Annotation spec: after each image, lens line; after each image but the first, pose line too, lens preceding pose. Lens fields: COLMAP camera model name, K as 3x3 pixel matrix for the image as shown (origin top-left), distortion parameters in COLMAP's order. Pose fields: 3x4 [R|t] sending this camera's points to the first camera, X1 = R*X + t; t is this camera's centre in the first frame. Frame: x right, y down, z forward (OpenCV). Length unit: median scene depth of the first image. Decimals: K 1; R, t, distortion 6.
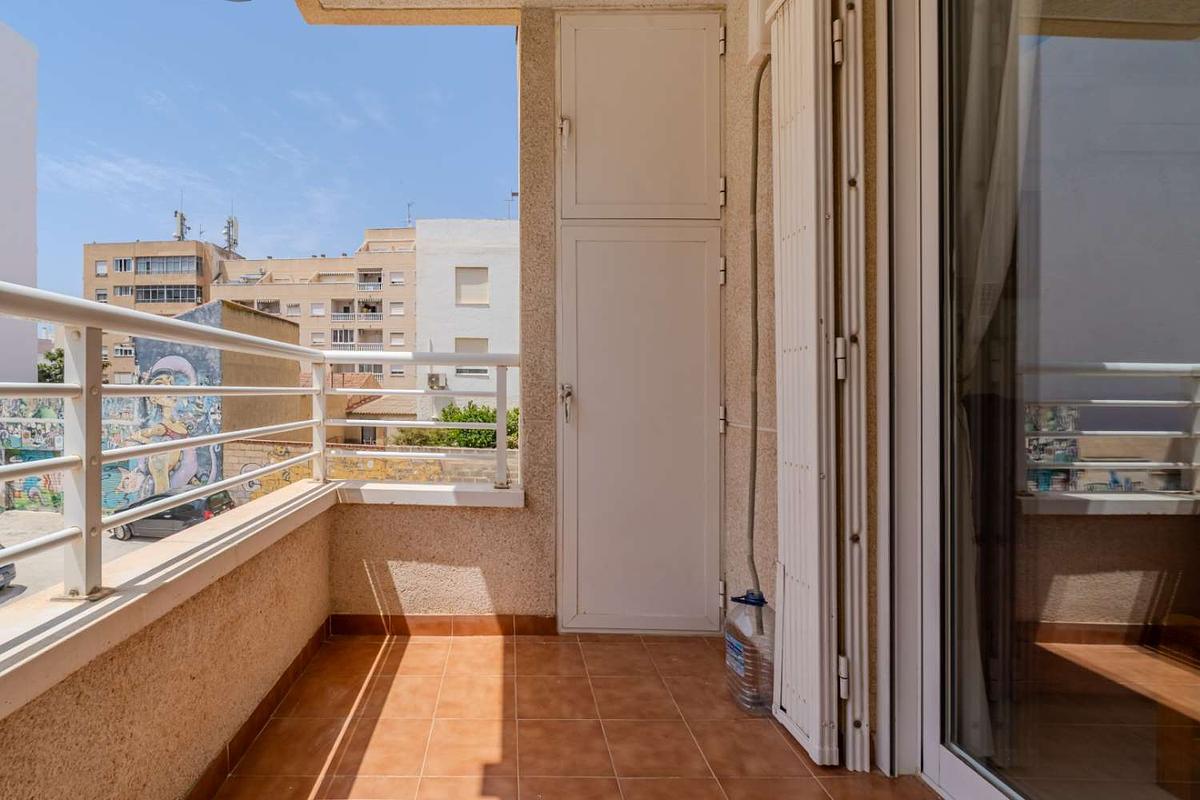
lens RADIAL K [[536.9, 0, 596.1], [0, 536.9, 394.1], [0, 0, 1]] dist [-0.007737, 0.002072]
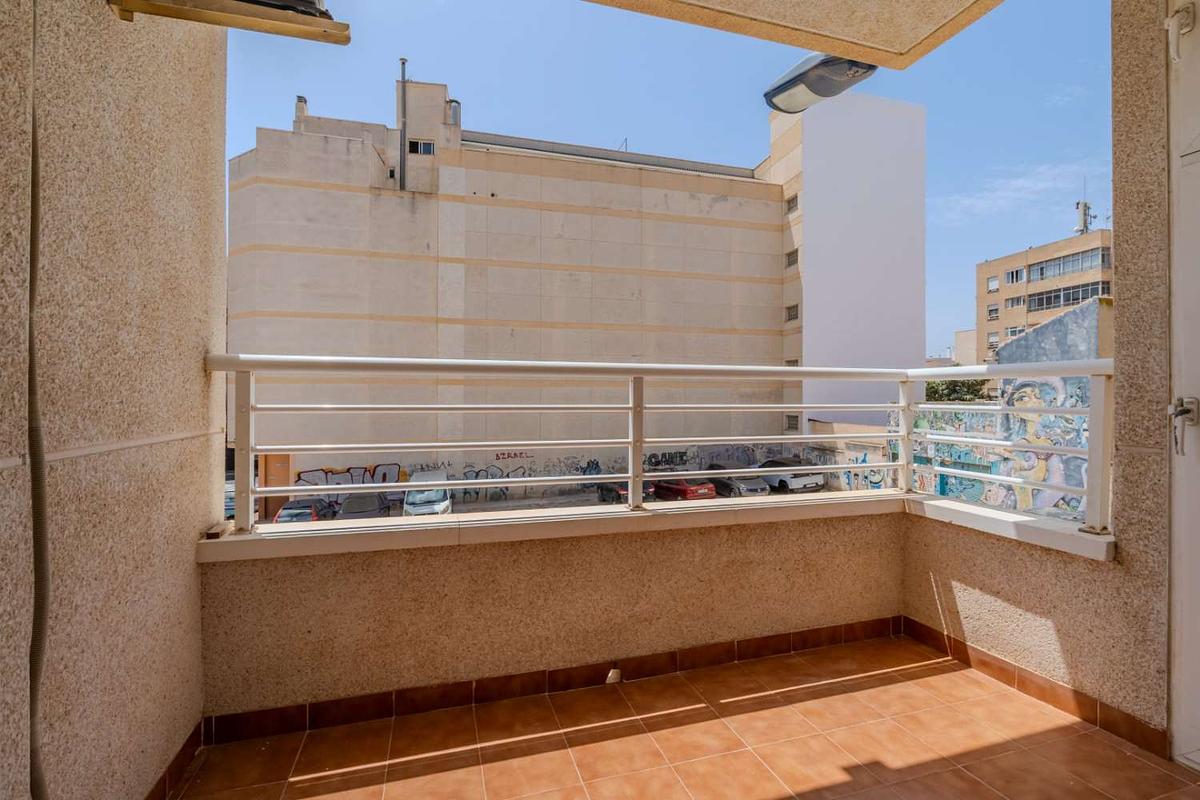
lens RADIAL K [[536.9, 0, 591.3], [0, 536.9, 402.3], [0, 0, 1]] dist [-0.007737, 0.002072]
pose [[0.309741, -0.006249, -0.950800, 0.346559], [-0.003949, 0.999961, -0.007859, -0.004421], [0.950813, 0.006188, 0.309705, 0.073650]]
